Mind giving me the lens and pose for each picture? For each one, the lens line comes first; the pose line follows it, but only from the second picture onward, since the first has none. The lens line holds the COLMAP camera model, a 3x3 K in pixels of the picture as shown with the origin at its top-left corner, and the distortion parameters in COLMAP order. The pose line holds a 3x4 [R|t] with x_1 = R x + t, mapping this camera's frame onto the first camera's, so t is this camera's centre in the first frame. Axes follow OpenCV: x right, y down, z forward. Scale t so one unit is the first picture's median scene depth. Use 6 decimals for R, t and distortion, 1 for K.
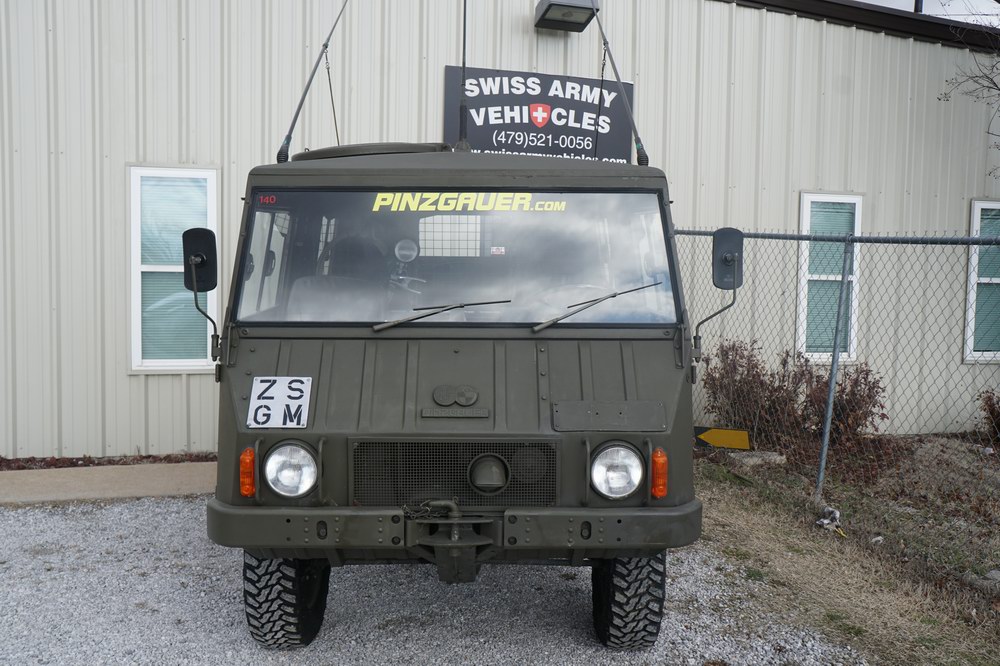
lens RADIAL K [[1001.5, 0, 500.0], [0, 1001.5, 333.0], [0, 0, 1]] dist [-0.043404, 0.033247]
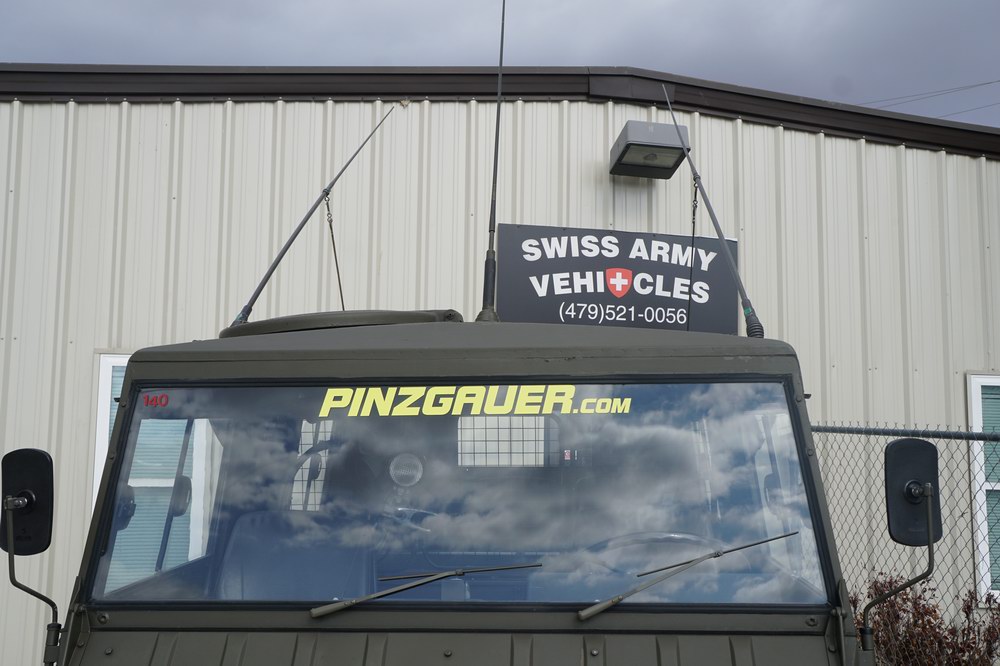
lens RADIAL K [[1109.6, 0, 500.0], [0, 1109.6, 333.0], [0, 0, 1]] dist [-0.008257, 0.186444]
pose [[0.996375, -0.016921, -0.083366, 0.040104], [0.001680, 0.983740, -0.179591, -0.045300], [0.085050, 0.178800, 0.980203, 0.298099]]
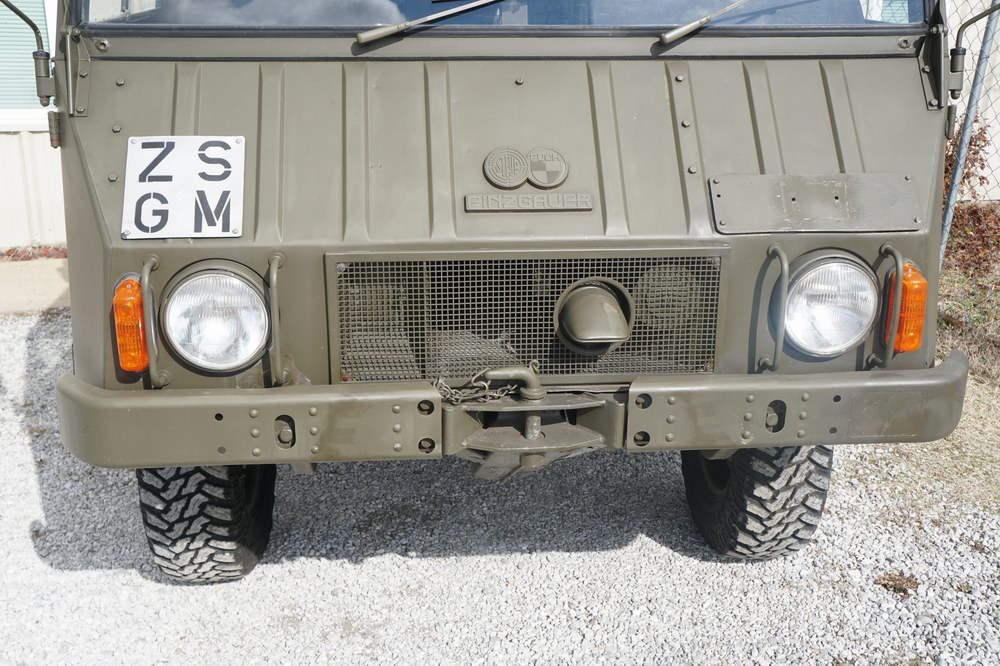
lens RADIAL K [[1109.6, 0, 500.0], [0, 1109.6, 333.0], [0, 0, 1]] dist [-0.008257, 0.186444]
pose [[0.997167, -0.024730, 0.071042, -0.089245], [0.008415, 0.975158, 0.221350, 0.015768], [-0.074752, -0.220125, 0.972603, 0.367275]]
